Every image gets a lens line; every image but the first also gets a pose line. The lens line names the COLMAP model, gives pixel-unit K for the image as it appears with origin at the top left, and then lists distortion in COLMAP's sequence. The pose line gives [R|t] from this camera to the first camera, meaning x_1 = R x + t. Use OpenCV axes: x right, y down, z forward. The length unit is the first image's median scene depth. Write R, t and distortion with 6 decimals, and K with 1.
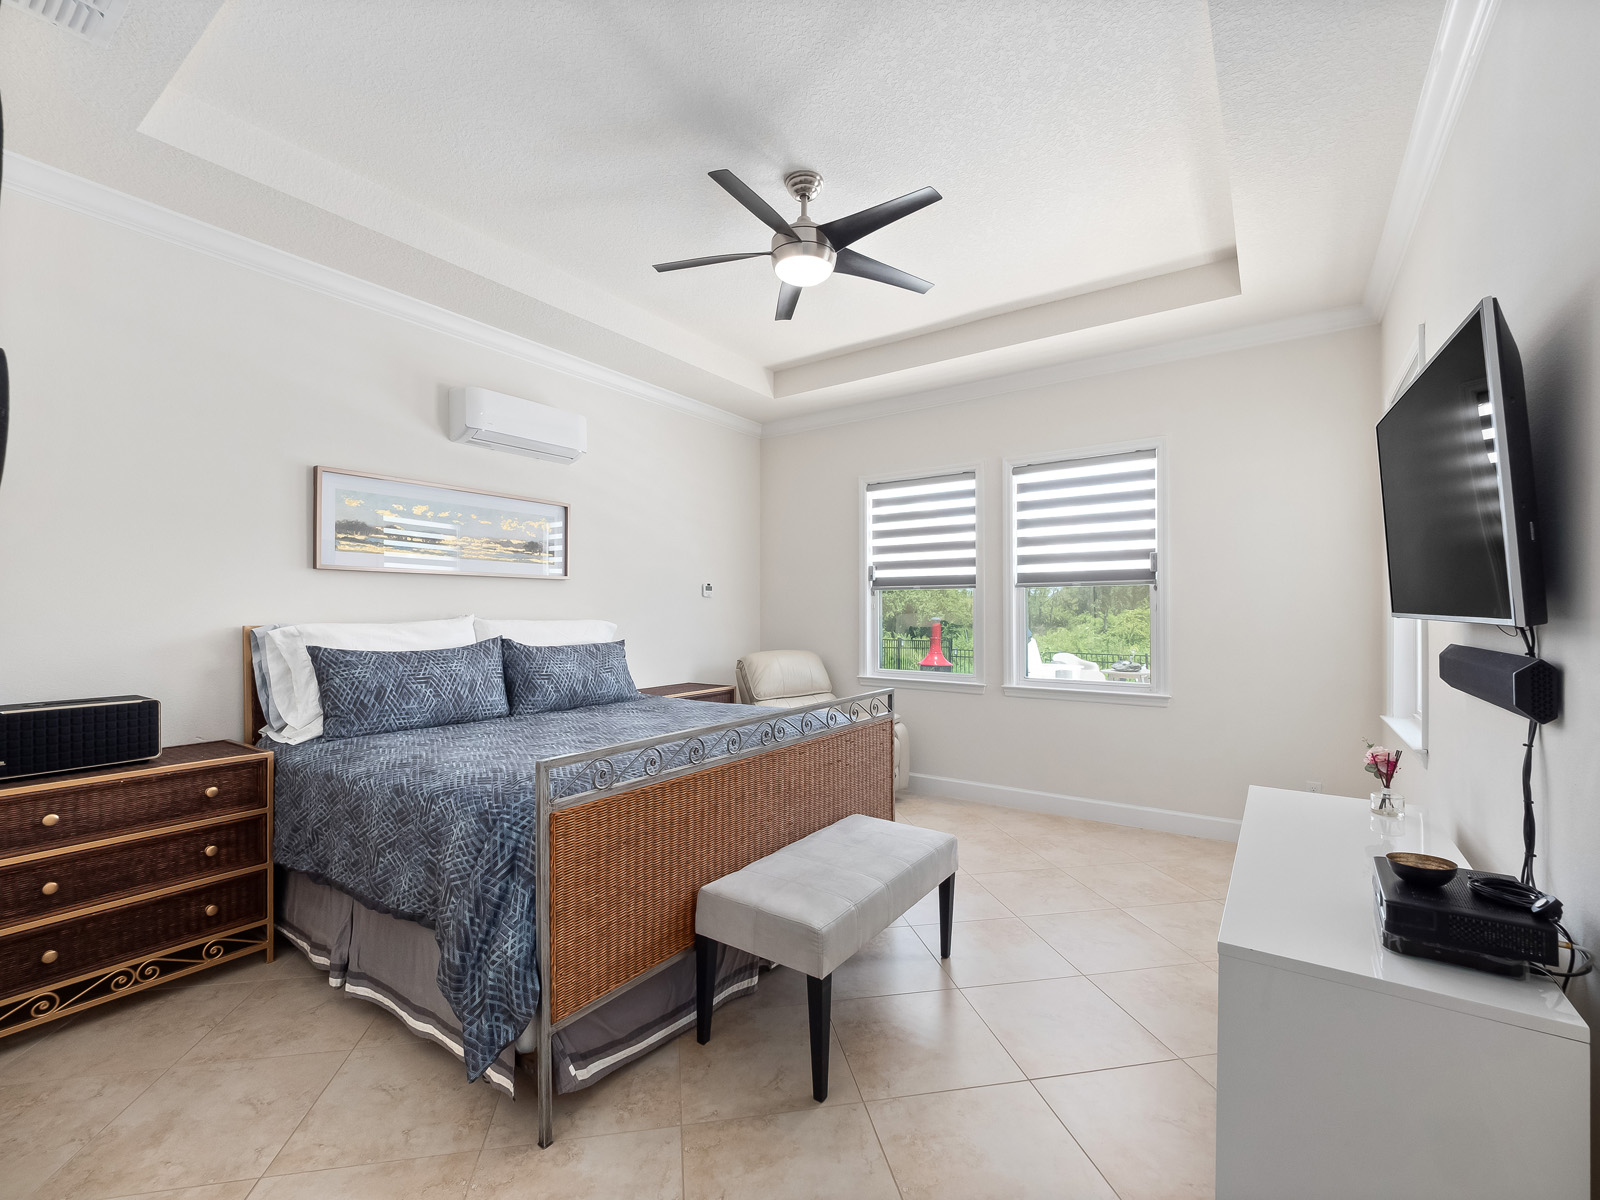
lens RADIAL K [[703.0, 0, 776.0], [0, 703.0, 587.9], [0, 0, 1]] dist [0.000262, -0.000138]
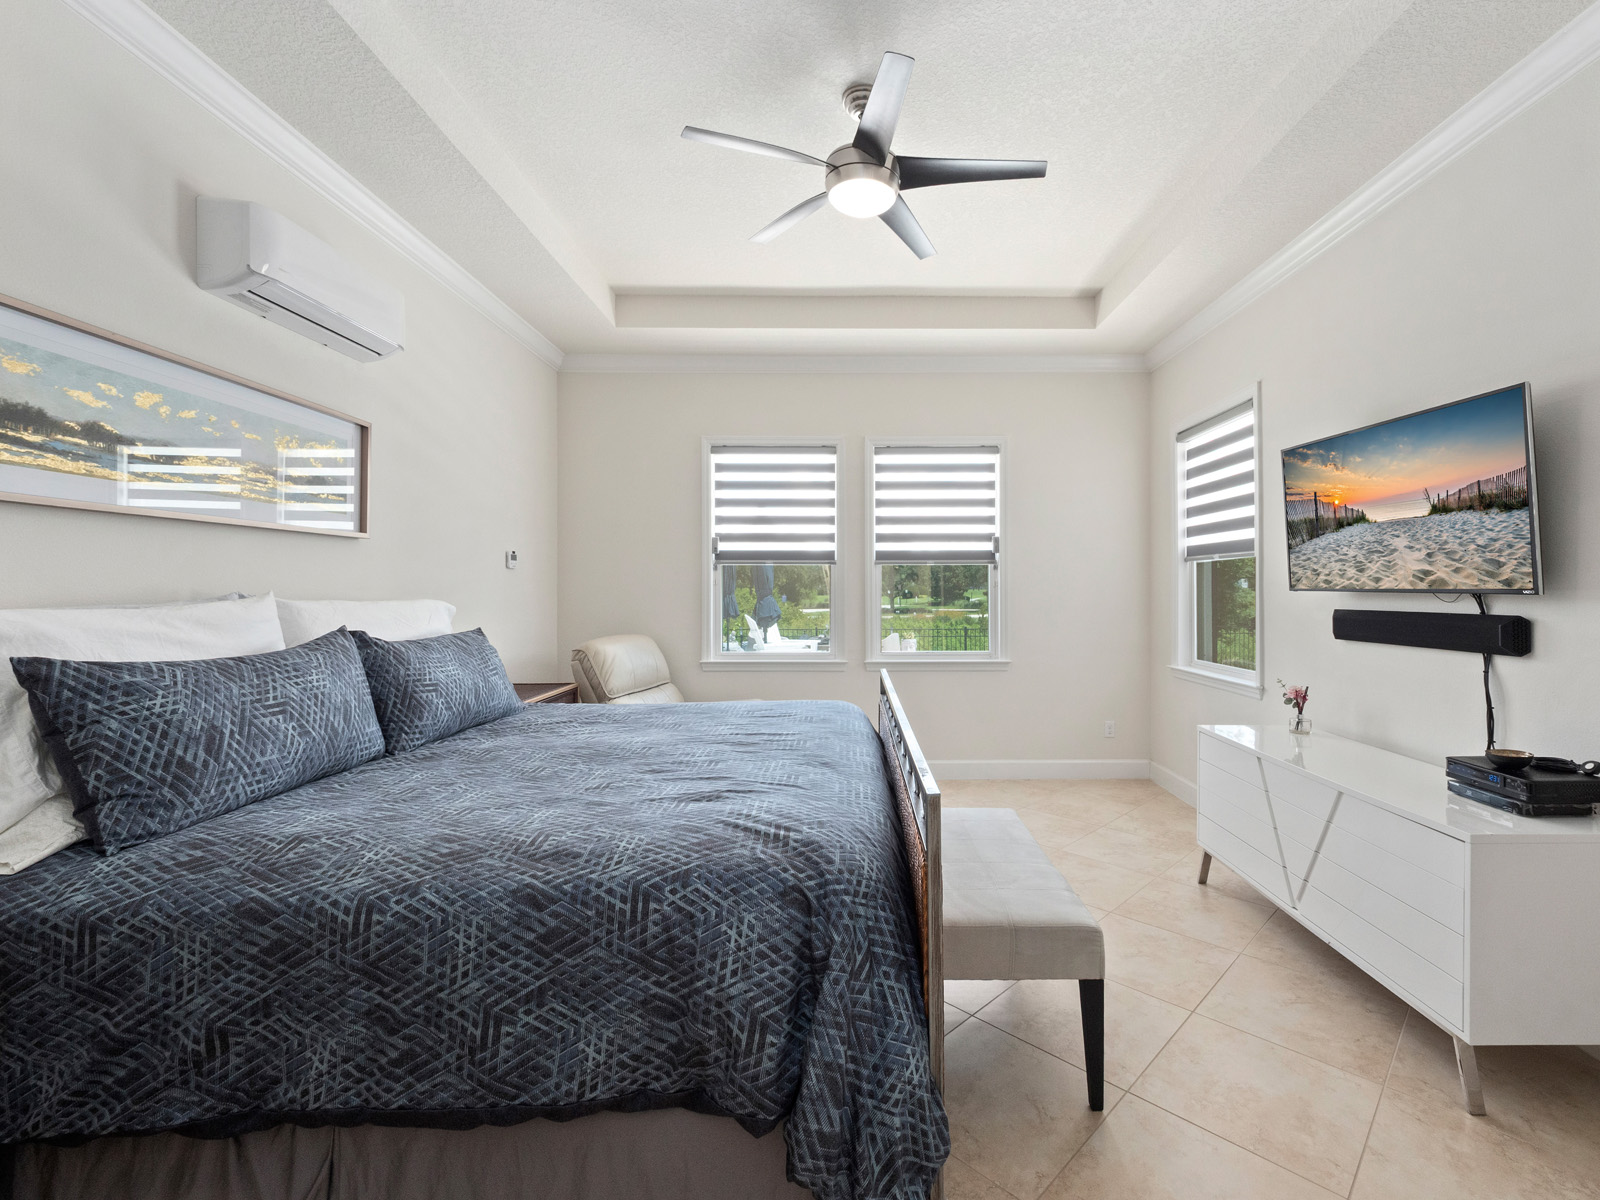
lens RADIAL K [[725.9, 0, 855.8], [0, 725.9, 569.0], [0, 0, 1]] dist [0.012319, -0.013063]
pose [[0.799511, 0.016700, 0.600420, -0.407282], [-0.019996, 0.999799, -0.001182, 0.010000], [-0.600319, -0.011061, 0.799684, 0.221792]]
